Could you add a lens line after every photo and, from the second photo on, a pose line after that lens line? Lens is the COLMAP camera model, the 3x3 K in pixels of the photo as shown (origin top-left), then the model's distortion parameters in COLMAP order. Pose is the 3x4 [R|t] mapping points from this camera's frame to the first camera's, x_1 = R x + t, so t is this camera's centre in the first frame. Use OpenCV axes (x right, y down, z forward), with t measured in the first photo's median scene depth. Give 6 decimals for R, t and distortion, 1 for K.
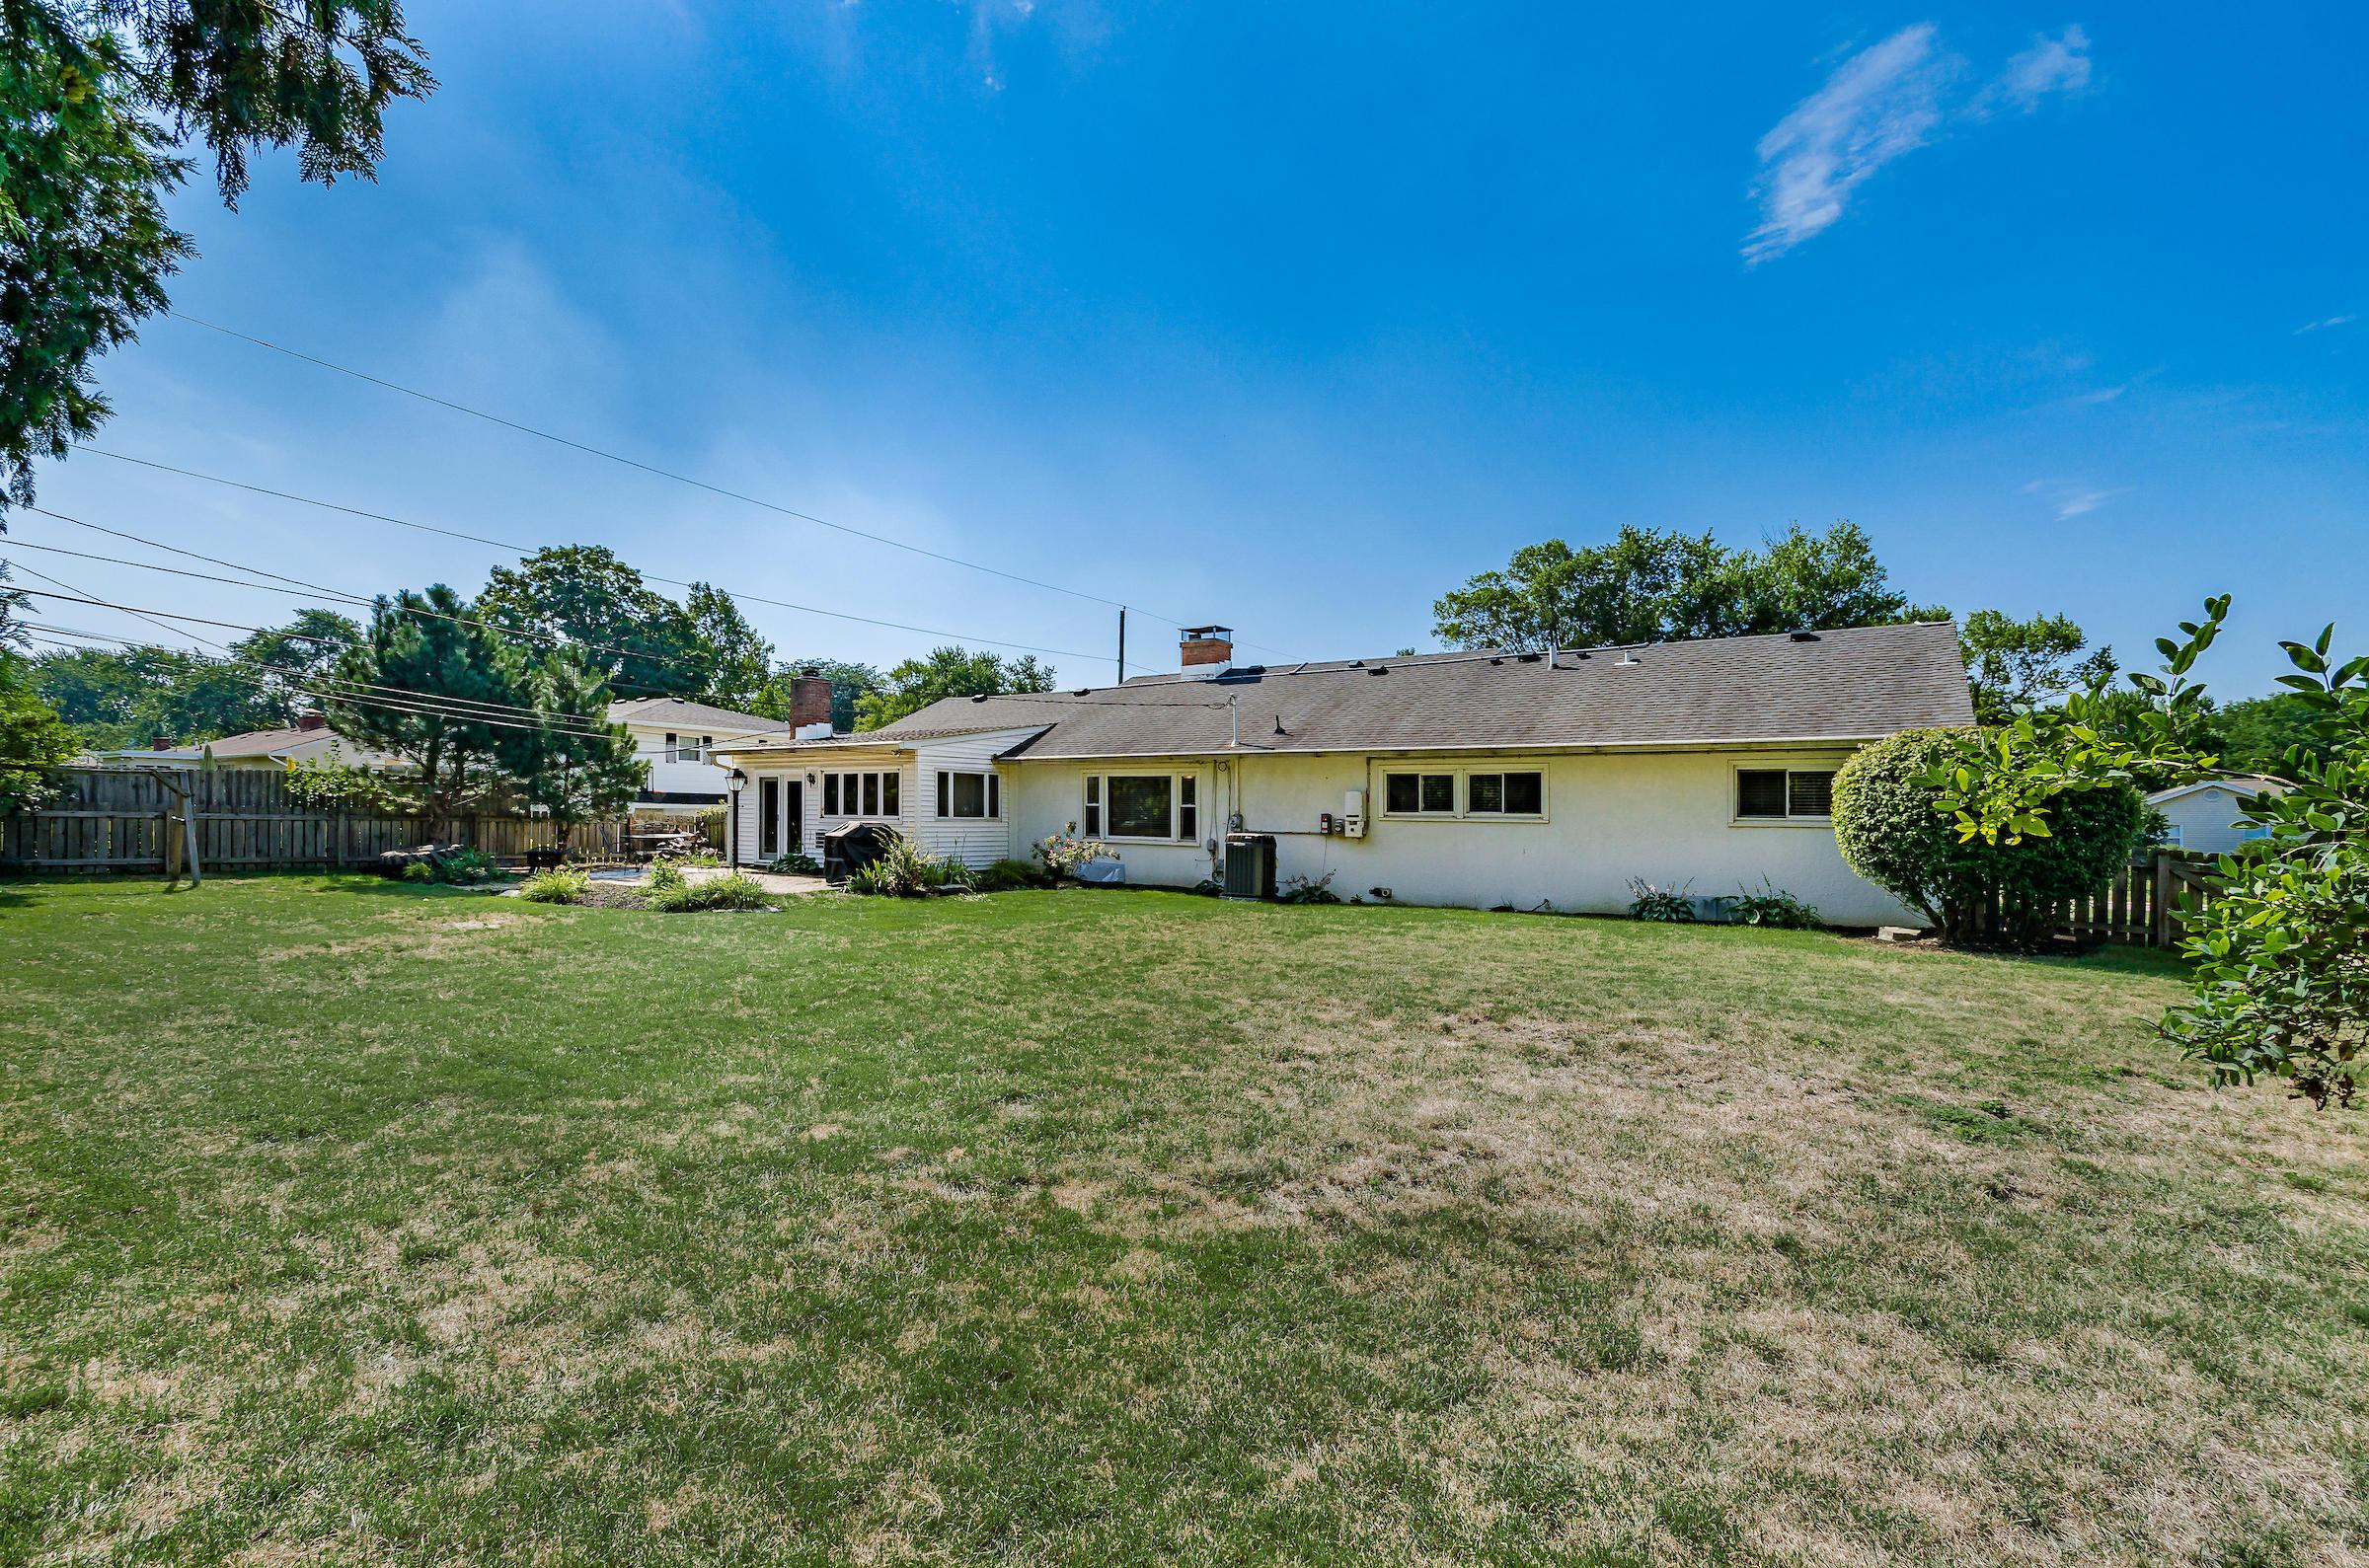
lens RADIAL K [[1024.8, 0, 1188.2], [0, 1024.8, 809.5], [0, 0, 1]] dist [0.004278, -0.000383]
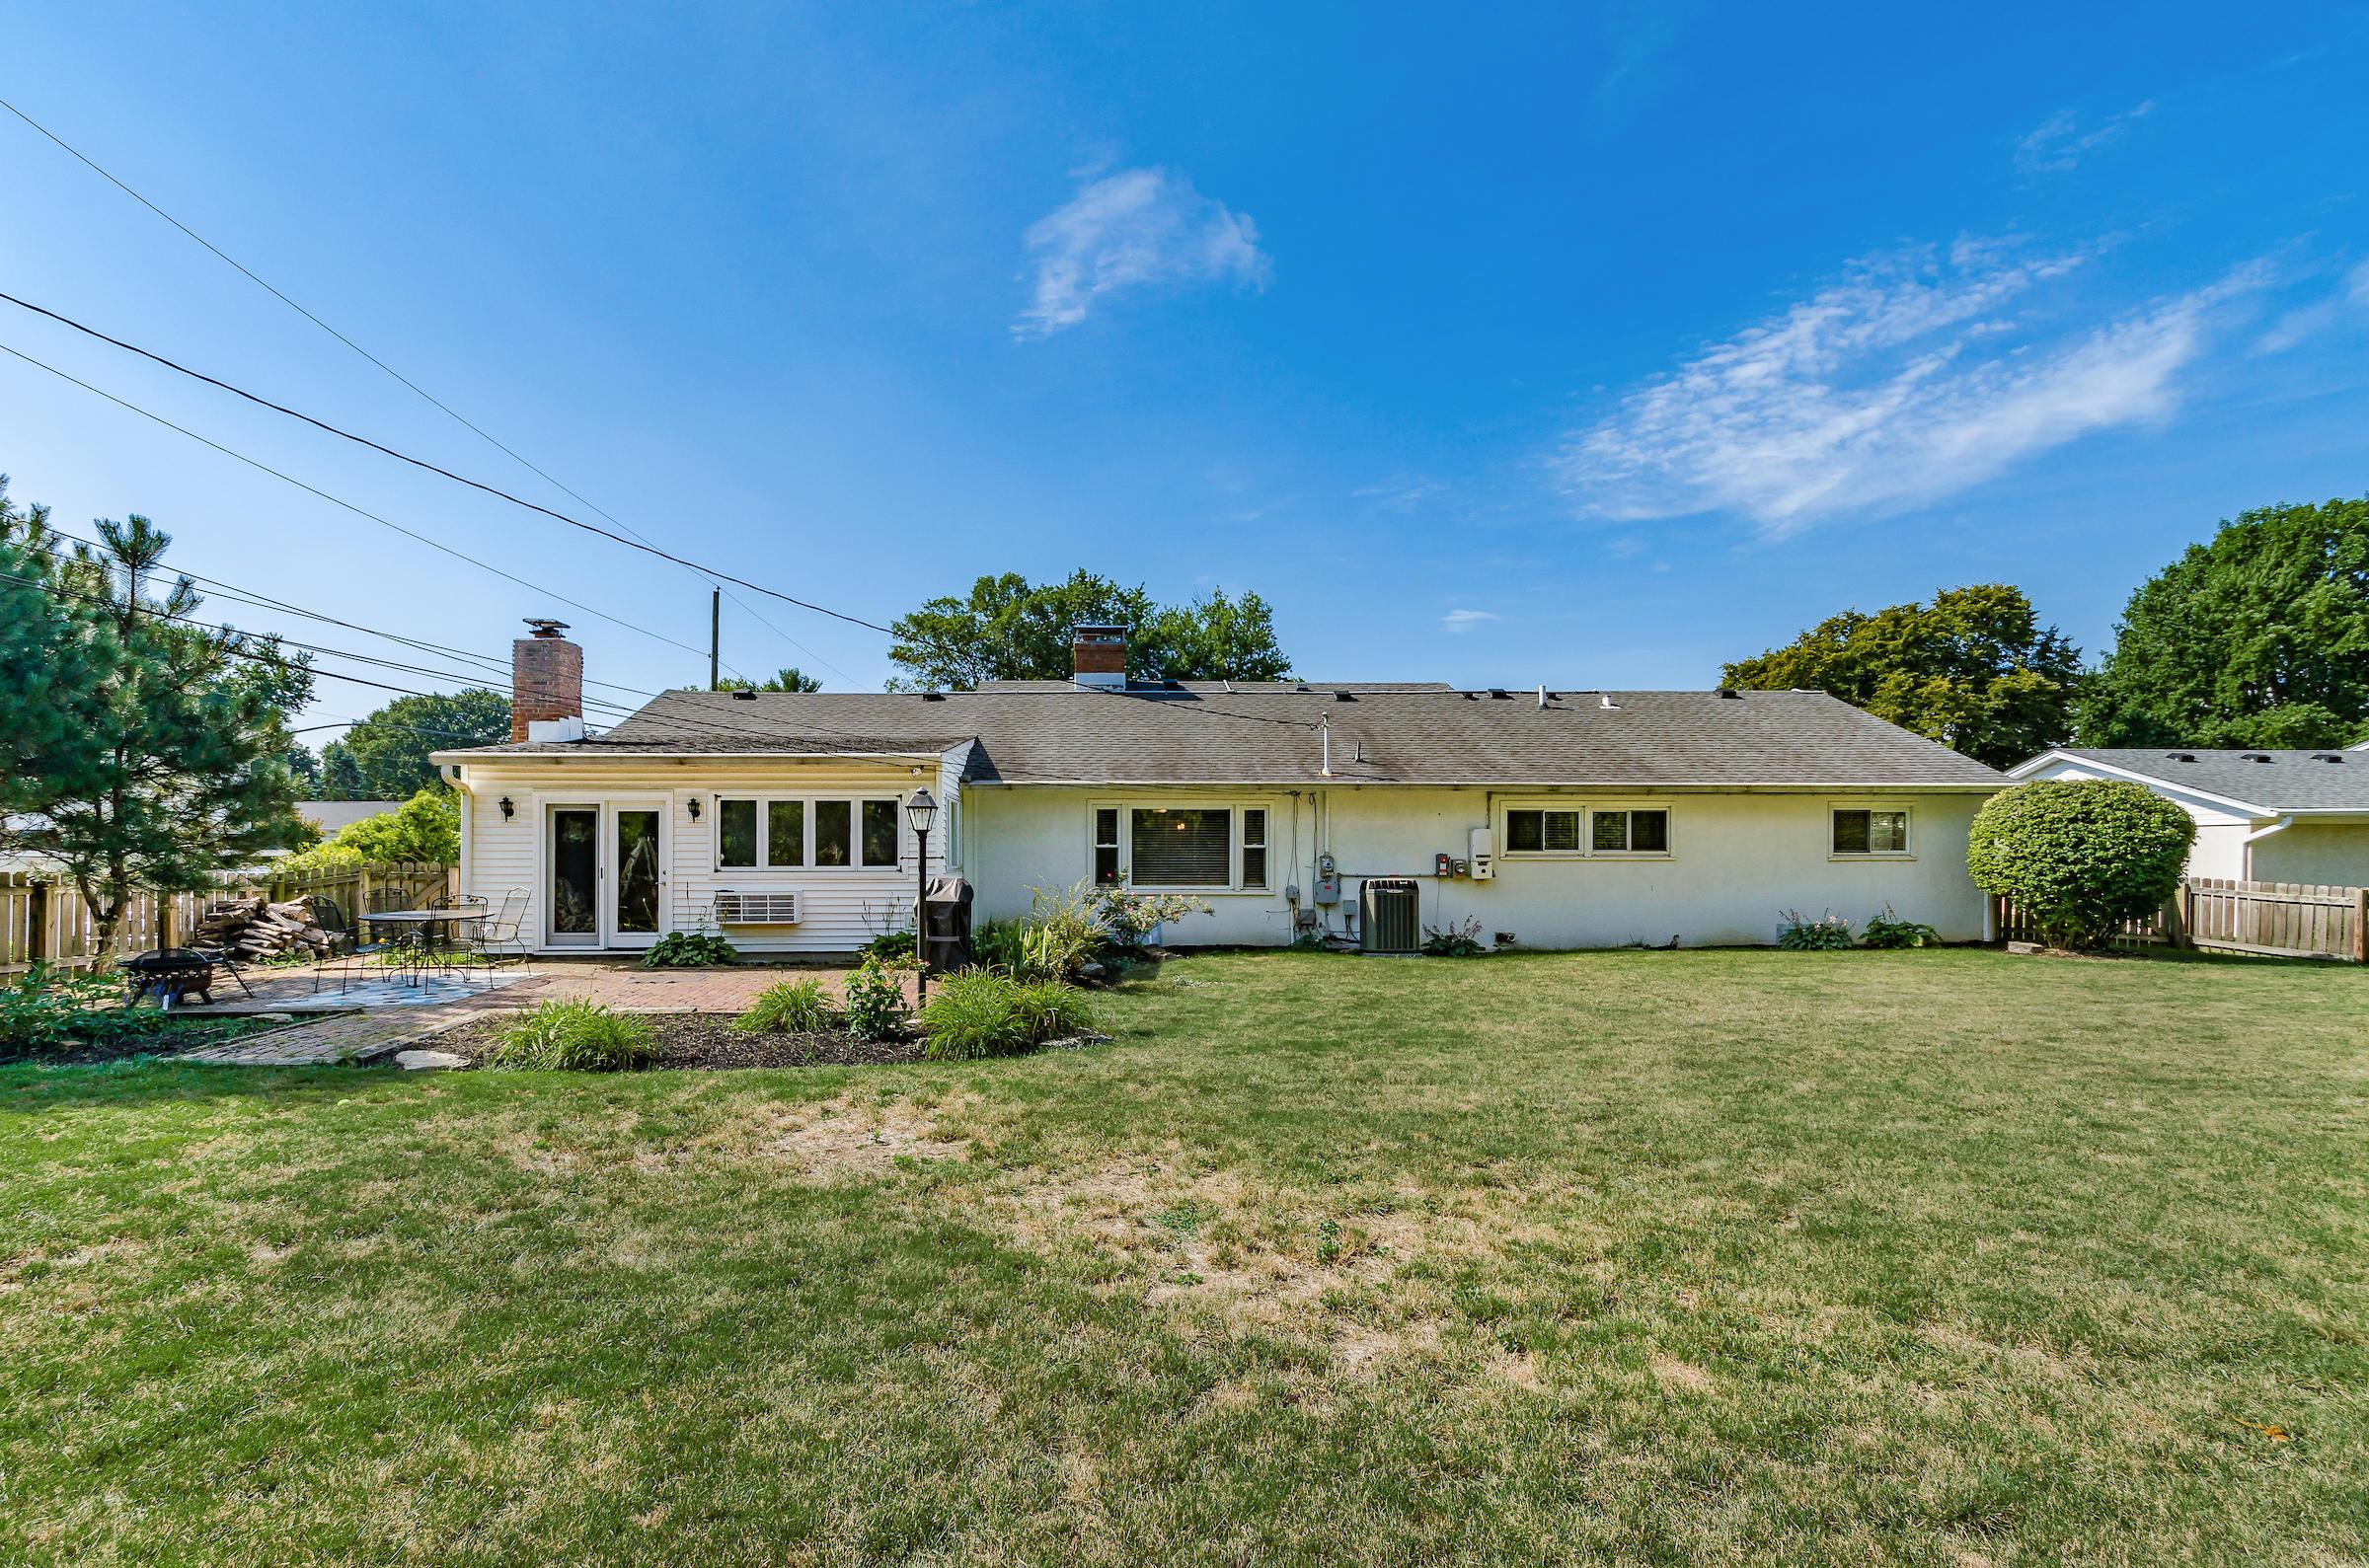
lens RADIAL K [[1055.4, 0, 1128.0], [0, 1055.4, 849.0], [0, 0, 1]] dist [-0.000330, -0.000030]
pose [[0.829446, -0.011787, 0.558462, -0.564692], [0.008263, 0.999927, 0.008832, -0.009714], [-0.558525, -0.002711, 0.829483, 0.366638]]
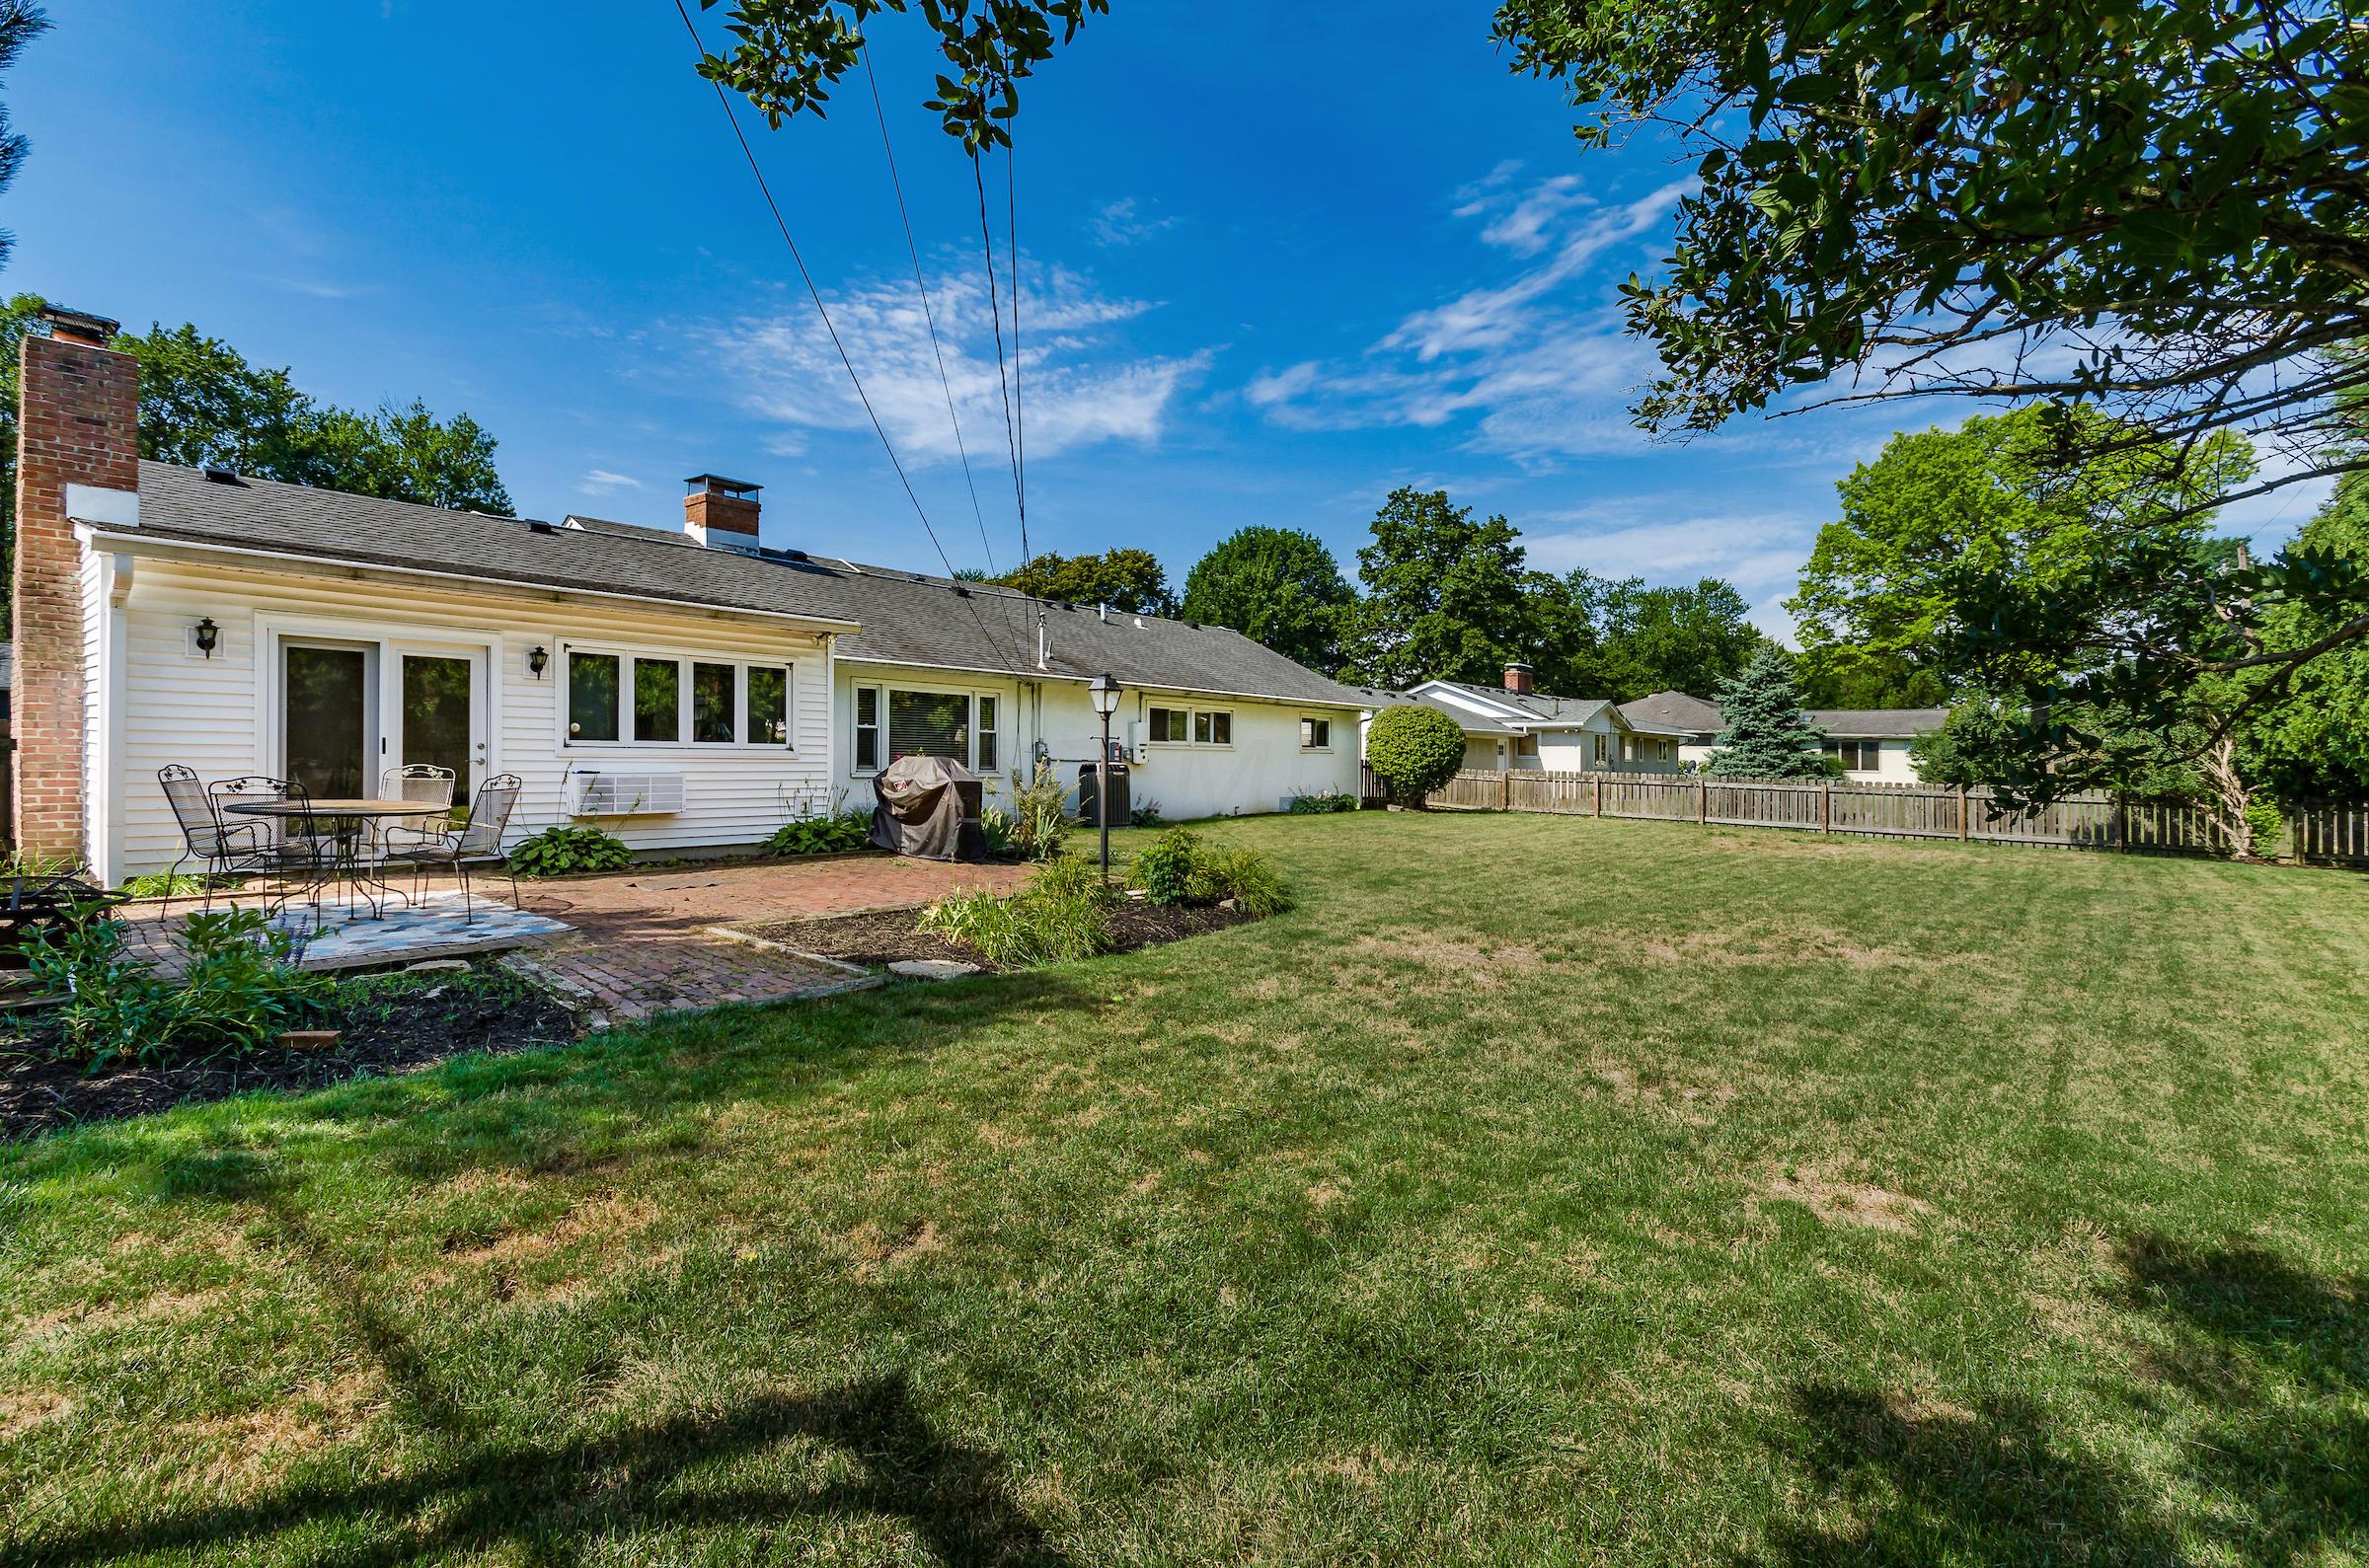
lens RADIAL K [[1070.3, 0, 1181.6], [0, 1070.3, 738.5], [0, 0, 1]] dist [-0.001219, -0.000497]
pose [[0.145214, 0.001896, 0.989398, -0.889668], [-0.024717, 0.999693, 0.001712, -0.003038], [-0.989092, -0.024704, 0.145216, 0.722145]]
